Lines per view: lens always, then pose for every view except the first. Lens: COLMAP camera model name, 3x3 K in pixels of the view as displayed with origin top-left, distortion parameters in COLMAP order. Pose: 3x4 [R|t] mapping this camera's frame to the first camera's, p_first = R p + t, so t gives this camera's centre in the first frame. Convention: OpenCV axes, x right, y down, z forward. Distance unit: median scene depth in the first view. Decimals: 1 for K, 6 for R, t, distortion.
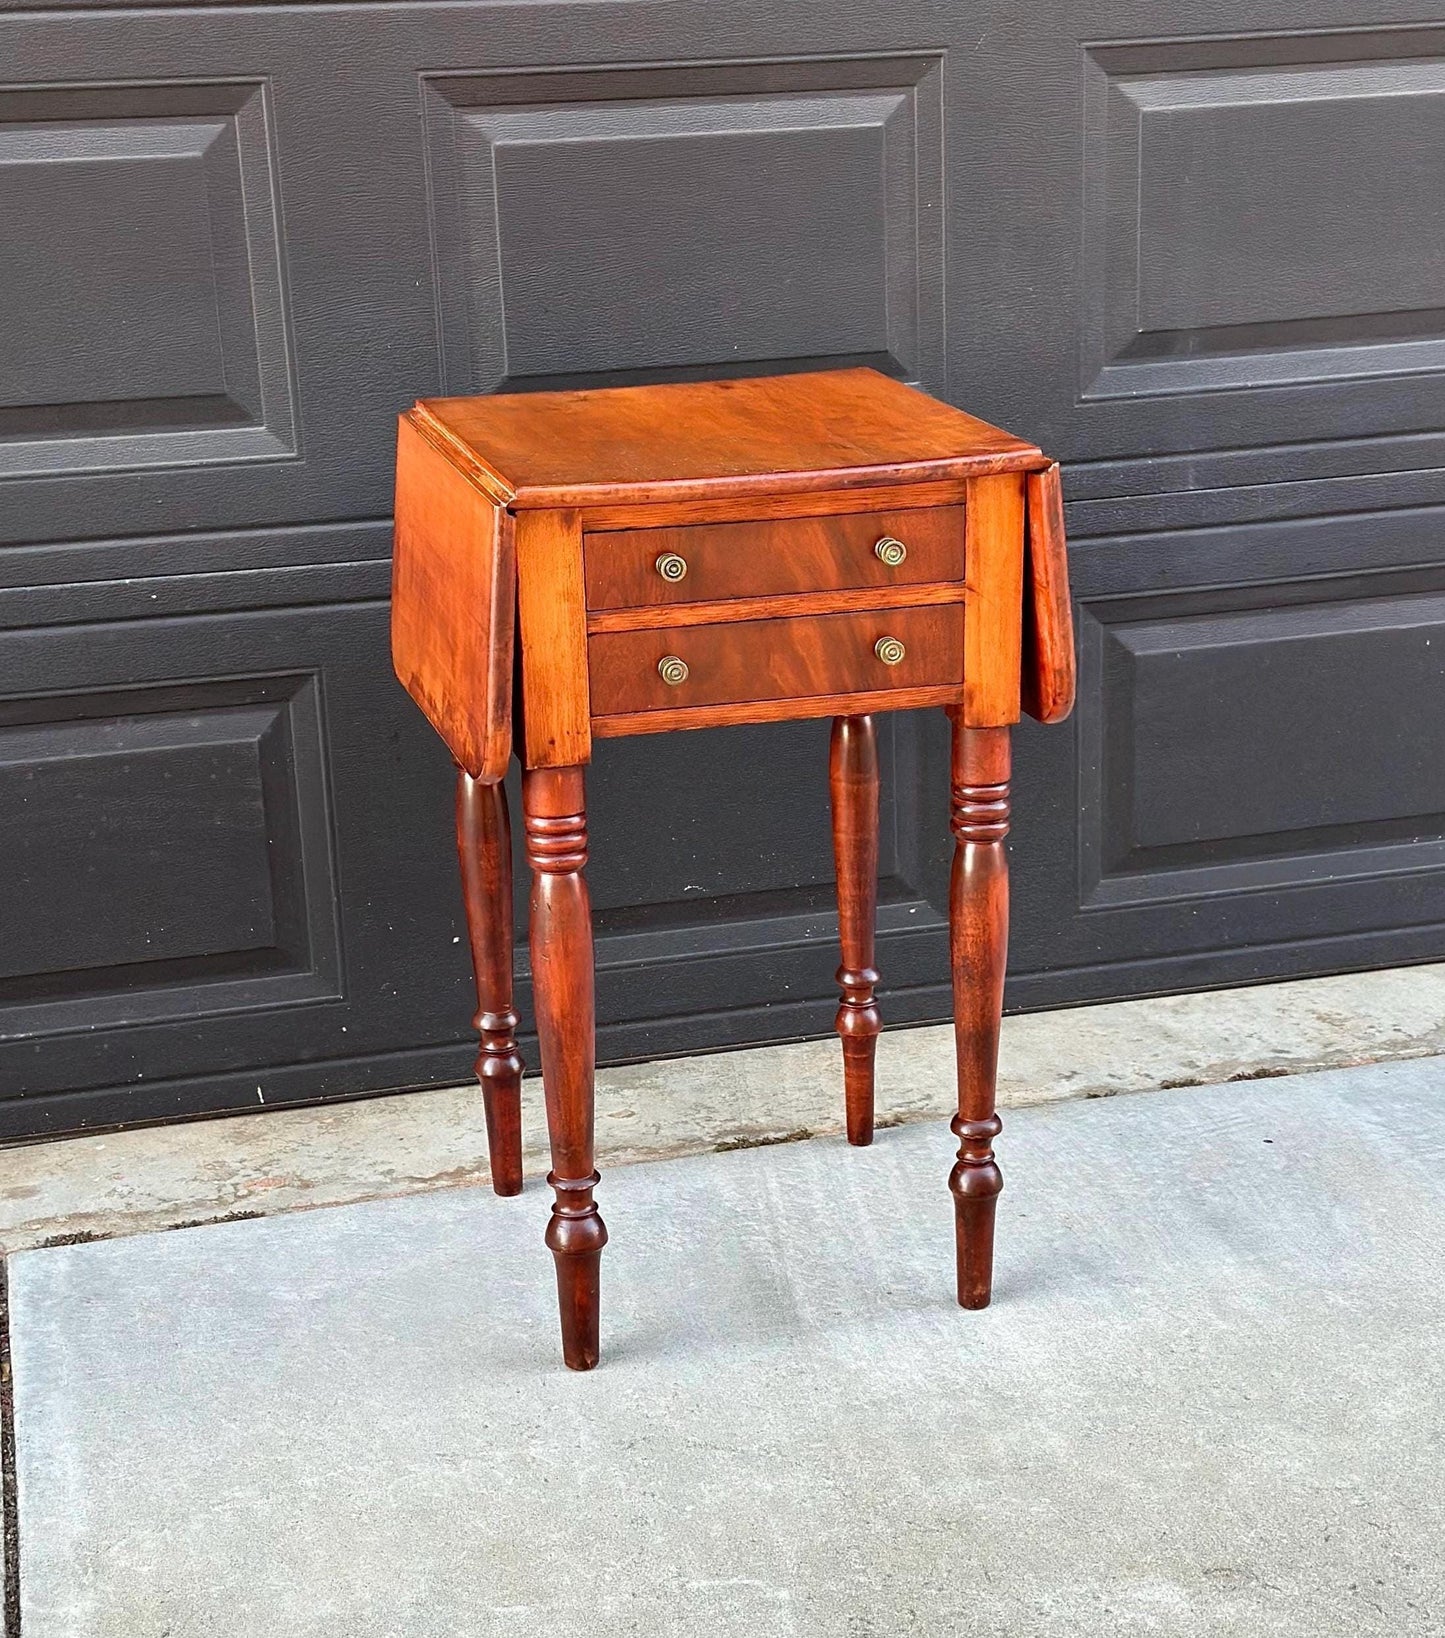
lens RADIAL K [[3007.6, 0, 775.7], [0, 3007.6, 879.2], [0, 0, 1]] dist [0.150522, 0.000000]
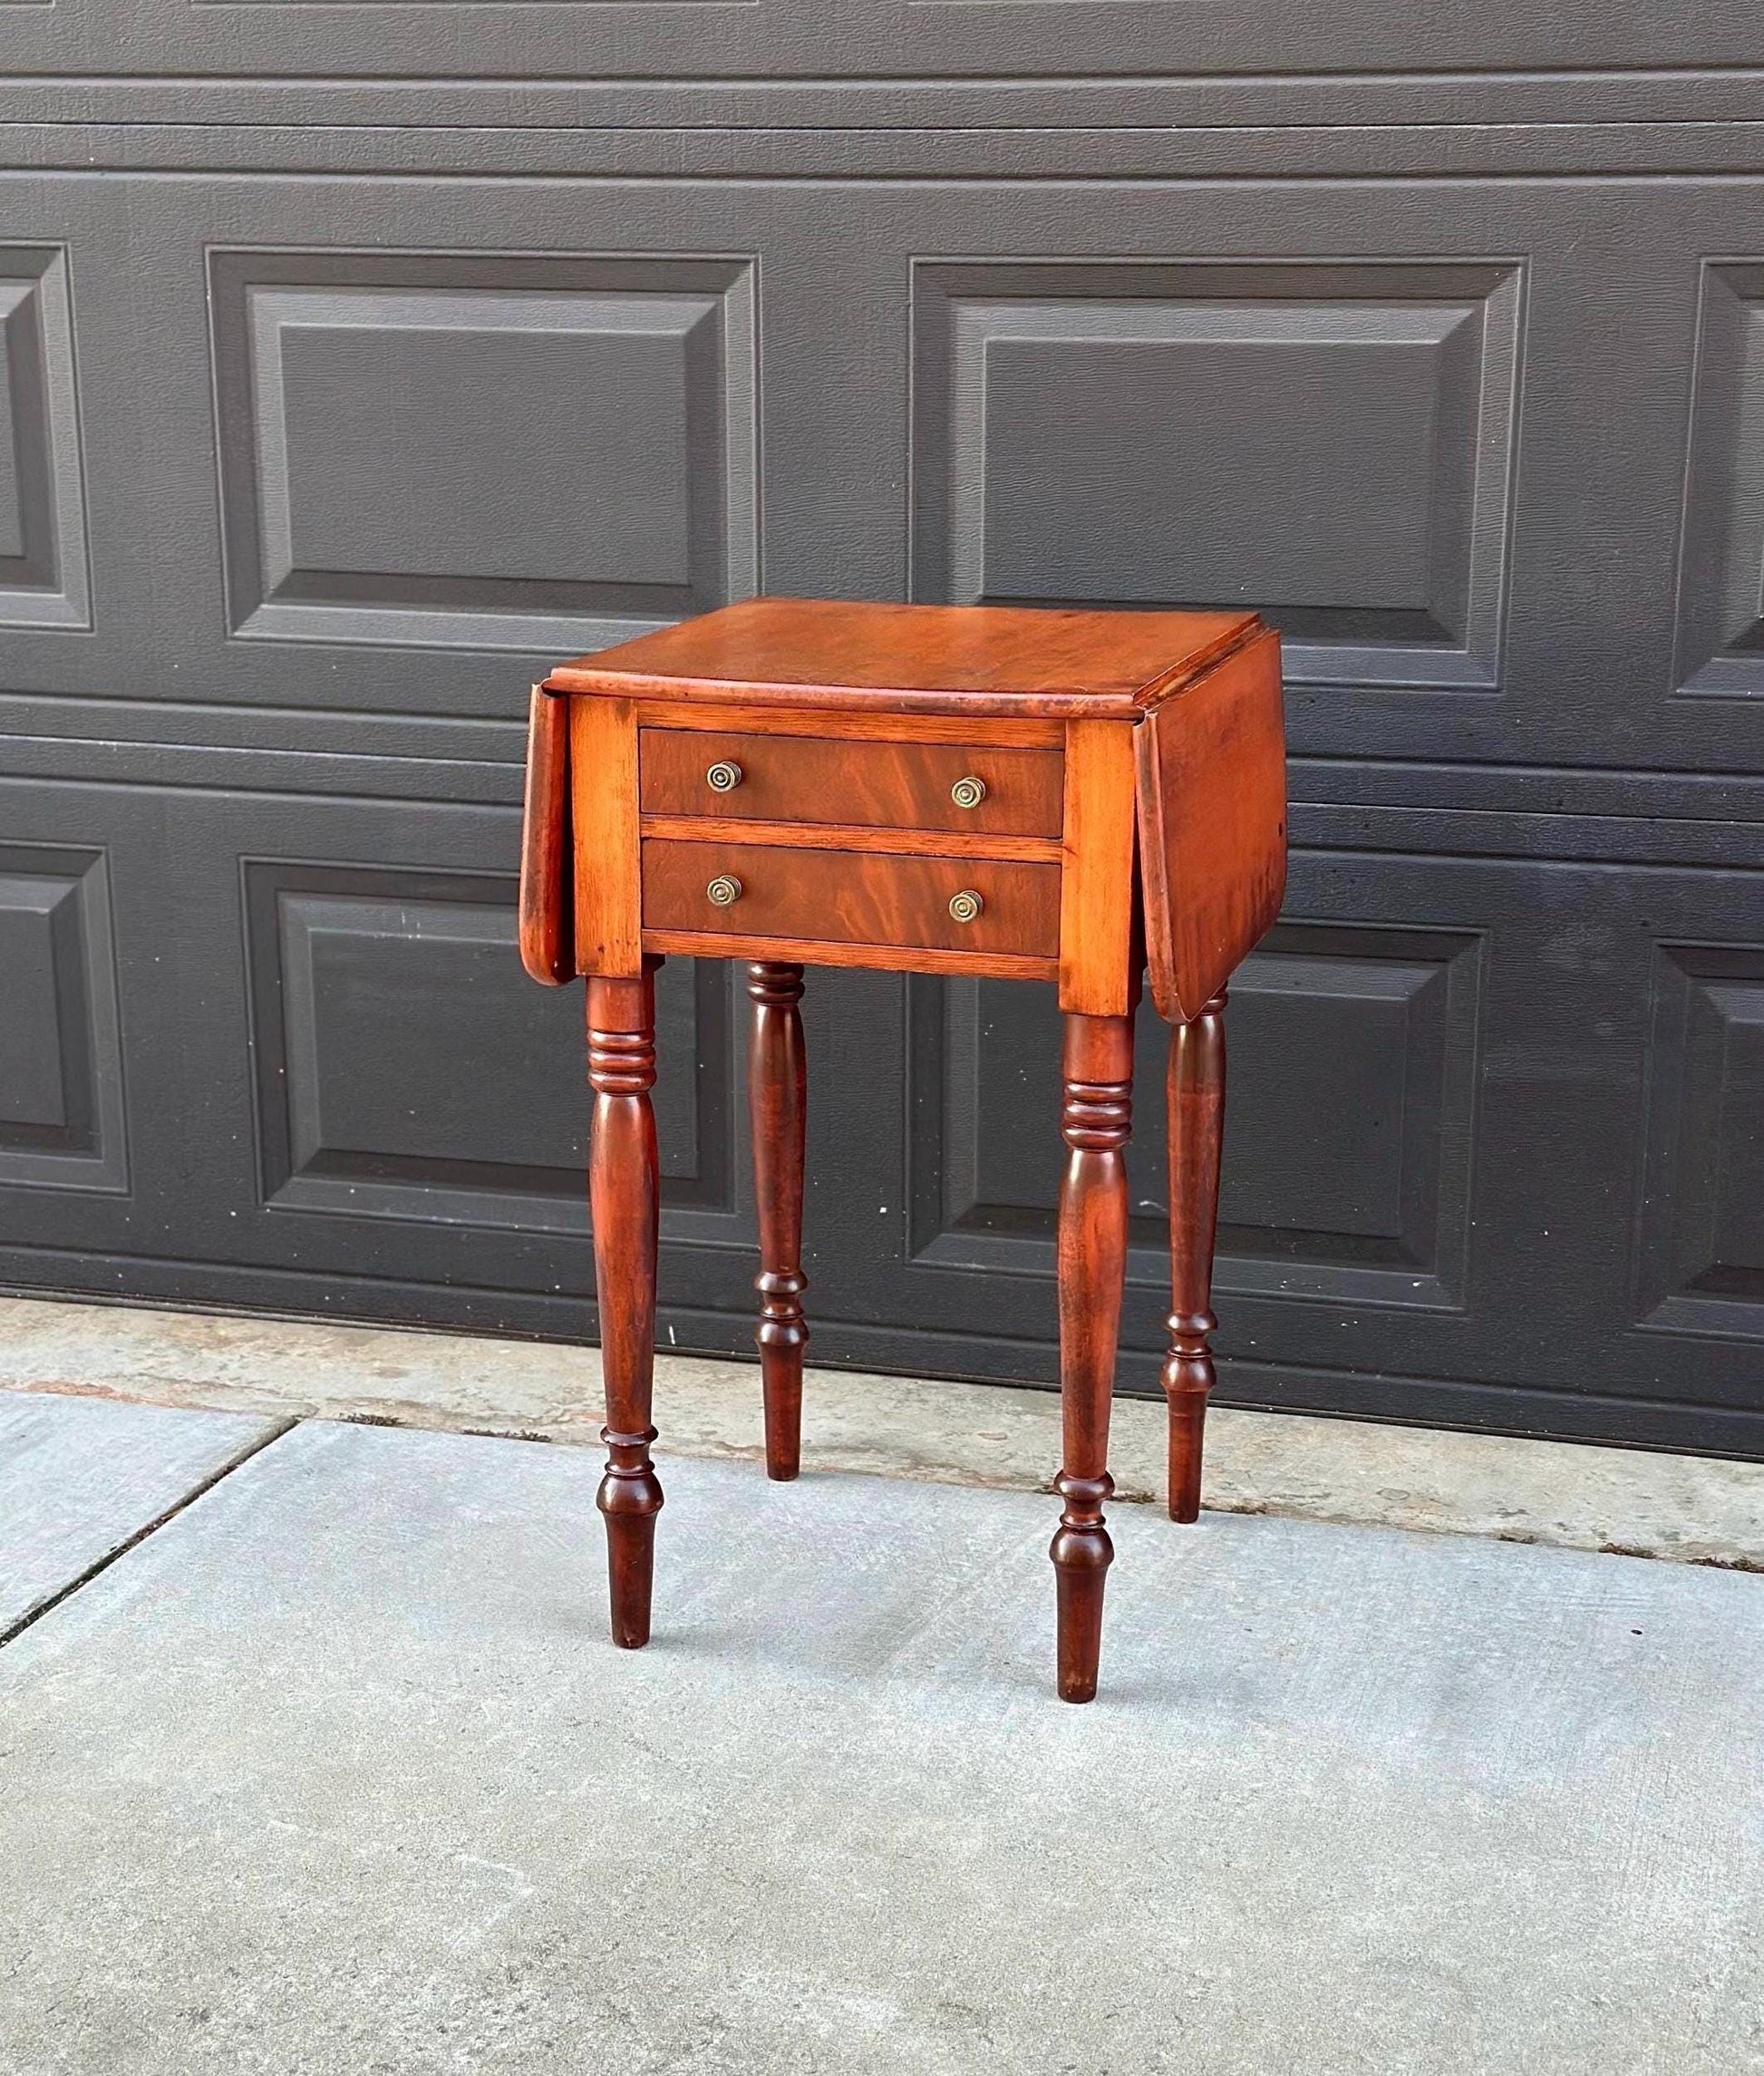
lens RADIAL K [[3546.3, 0, 880.0], [0, 3546.3, 1136.6], [0, 0, 1]] dist [0.152441, 0.000000]
pose [[0.846938, 0.167738, -0.504540, 0.500680], [-0.188383, 0.982042, 0.010262, -0.014425], [0.497201, 0.086356, 0.863327, 0.091482]]
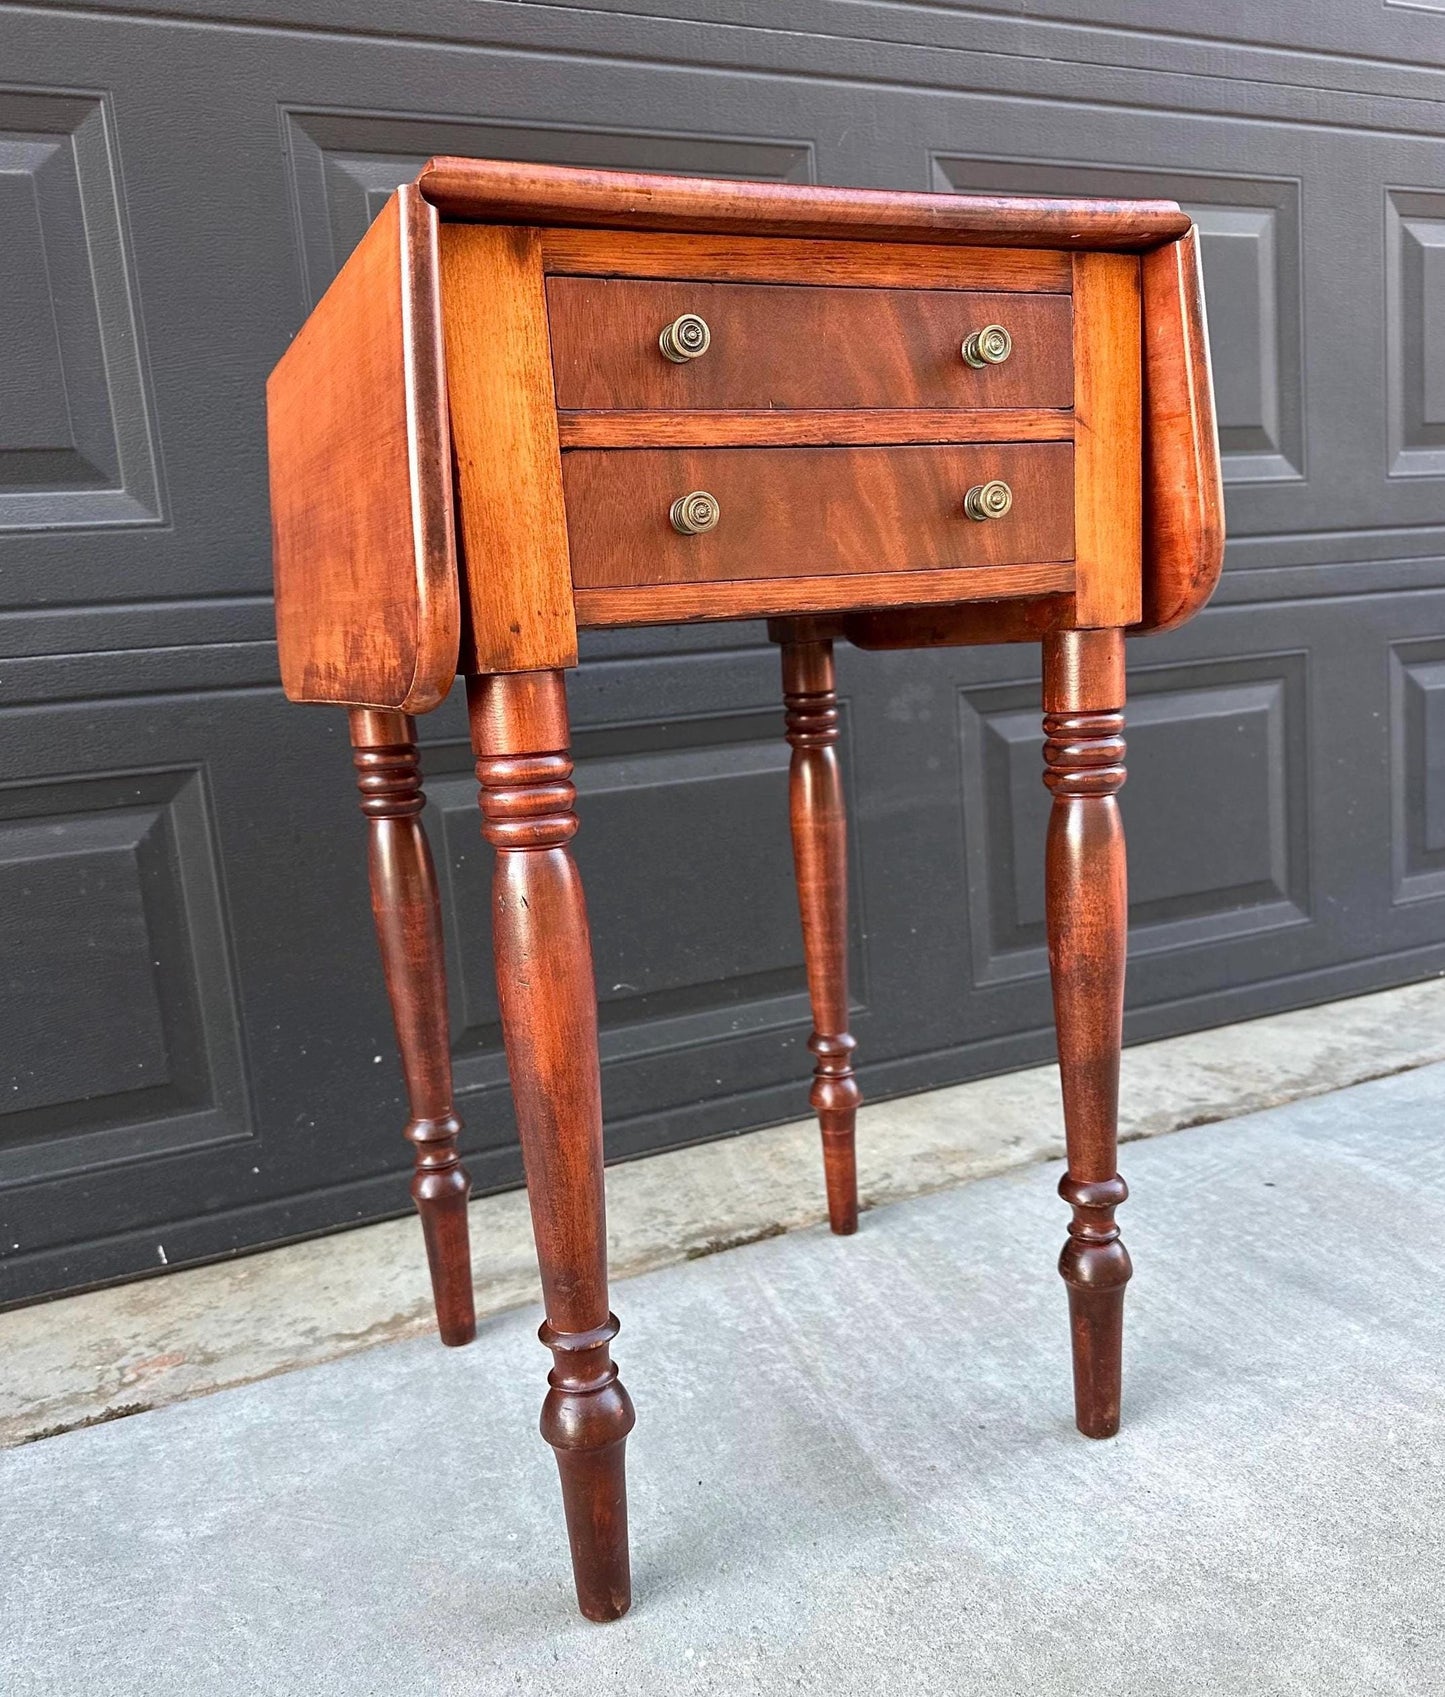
lens RADIAL K [[1442.8, 0, 729.3], [0, 1442.8, 885.2], [0, 0, 1]] dist [0.073972, -0.131176]
pose [[0.986580, -0.075476, 0.144786, -0.069595], [0.096448, 0.984897, -0.143788, 0.049125], [-0.131747, 0.155823, 0.978960, 0.631589]]
